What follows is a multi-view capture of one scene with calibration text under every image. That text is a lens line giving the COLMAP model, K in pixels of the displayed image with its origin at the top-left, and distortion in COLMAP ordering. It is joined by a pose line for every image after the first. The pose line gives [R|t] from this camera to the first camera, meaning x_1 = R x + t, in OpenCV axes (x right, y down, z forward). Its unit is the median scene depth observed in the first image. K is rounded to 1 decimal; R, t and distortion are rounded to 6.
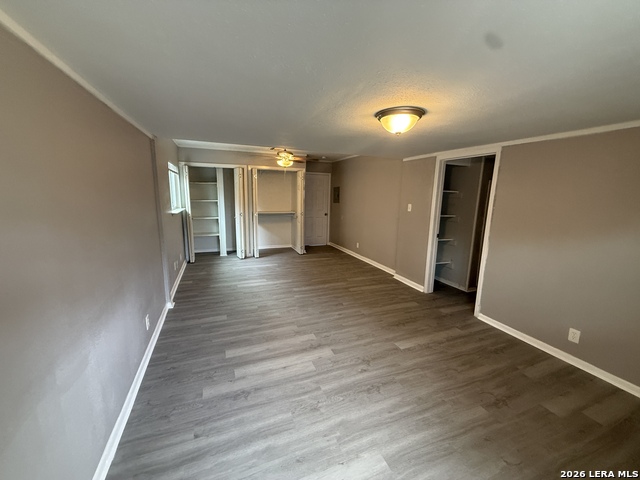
lens RADIAL K [[255.9, 0, 317.3], [0, 255.9, 242.0], [0, 0, 1]] dist [-0.001474, 0.000644]
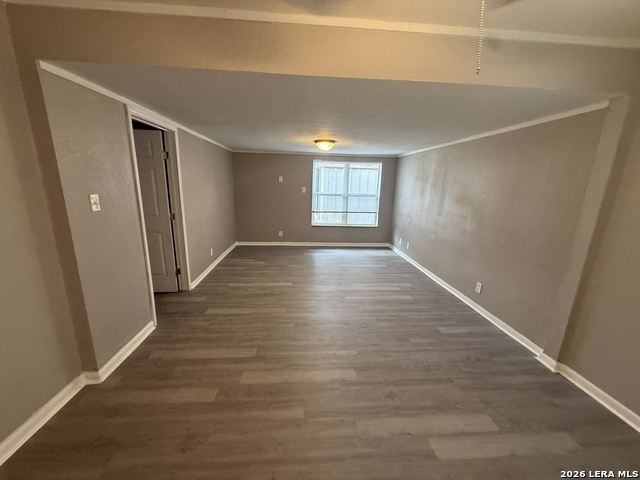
lens RADIAL K [[255.9, 0, 318.2], [0, 255.9, 241.4], [0, 0, 1]] dist [-0.001474, 0.000644]
pose [[-0.953435, -0.116362, 0.278247, -0.179390], [0.007658, 0.912937, 0.408030, -0.355470], [-0.301501, 0.391161, -0.869535, 1.853384]]
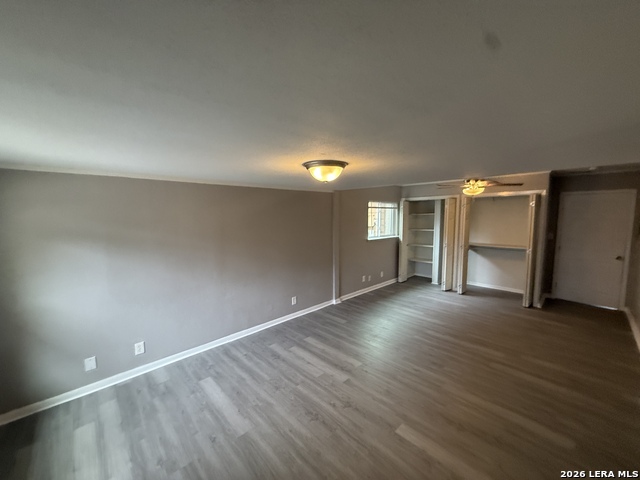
lens RADIAL K [[255.9, 0, 319.5], [0, 255.9, 237.1], [0, 0, 1]] dist [-0.001474, 0.000644]
pose [[0.377521, 0.057635, -0.924206, 0.792415], [-0.160338, 0.987054, -0.003941, -0.106862], [0.912014, 0.149674, 0.381875, 0.345086]]
